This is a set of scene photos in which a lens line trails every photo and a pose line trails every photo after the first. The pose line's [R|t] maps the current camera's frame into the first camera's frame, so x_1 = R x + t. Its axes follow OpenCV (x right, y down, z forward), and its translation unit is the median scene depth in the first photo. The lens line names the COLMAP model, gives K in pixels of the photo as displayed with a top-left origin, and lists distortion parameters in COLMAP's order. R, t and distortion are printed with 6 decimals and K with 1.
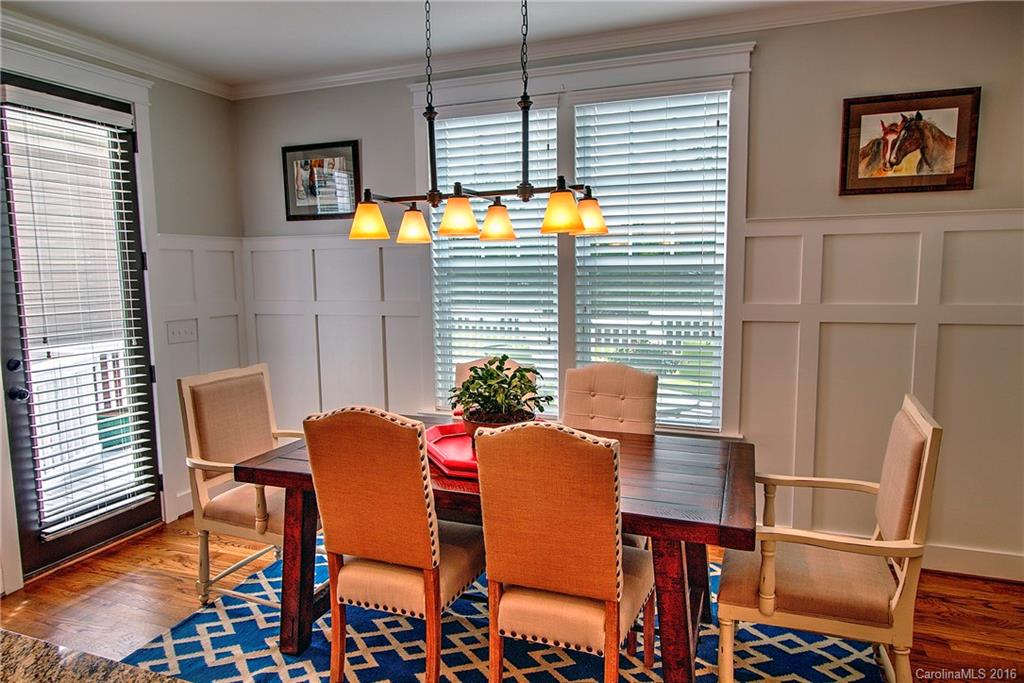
lens RADIAL K [[646.0, 0, 512.0], [0, 646.0, 341.5], [0, 0, 1]] dist [0.004269, 0.001437]
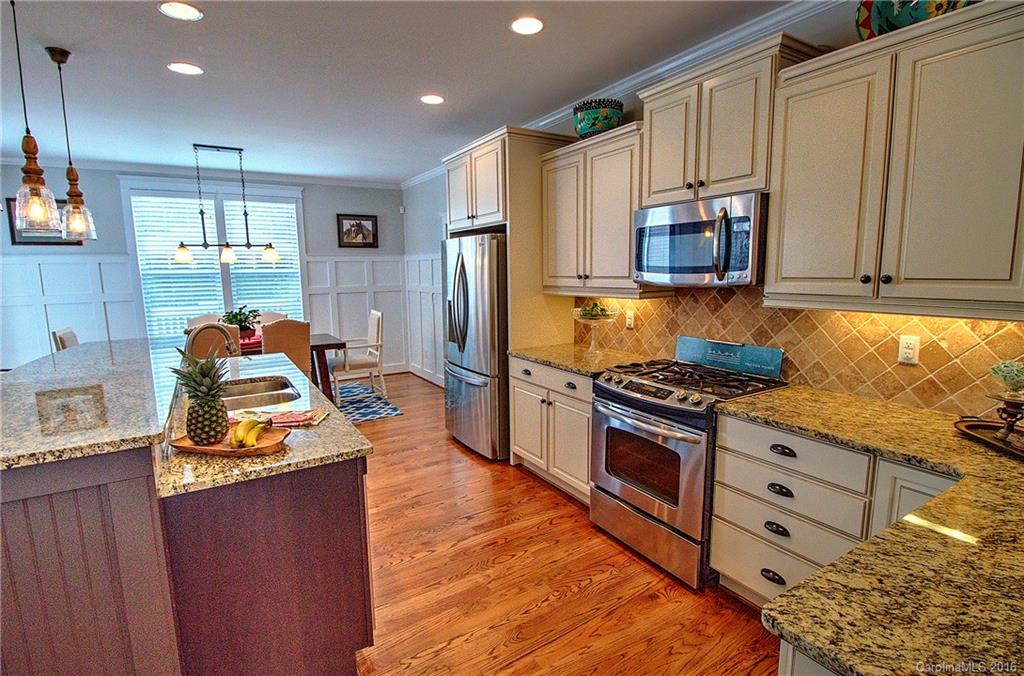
lens RADIAL K [[489.8, 0, 512.0], [0, 489.8, 338.0], [0, 0, 1]] dist [-0.002109, -0.000187]
pose [[0.614795, -0.100852, 0.782212, -0.750436], [0.096527, 0.993956, 0.052285, 0.129112], [-0.782757, 0.043360, 0.620815, -0.911701]]
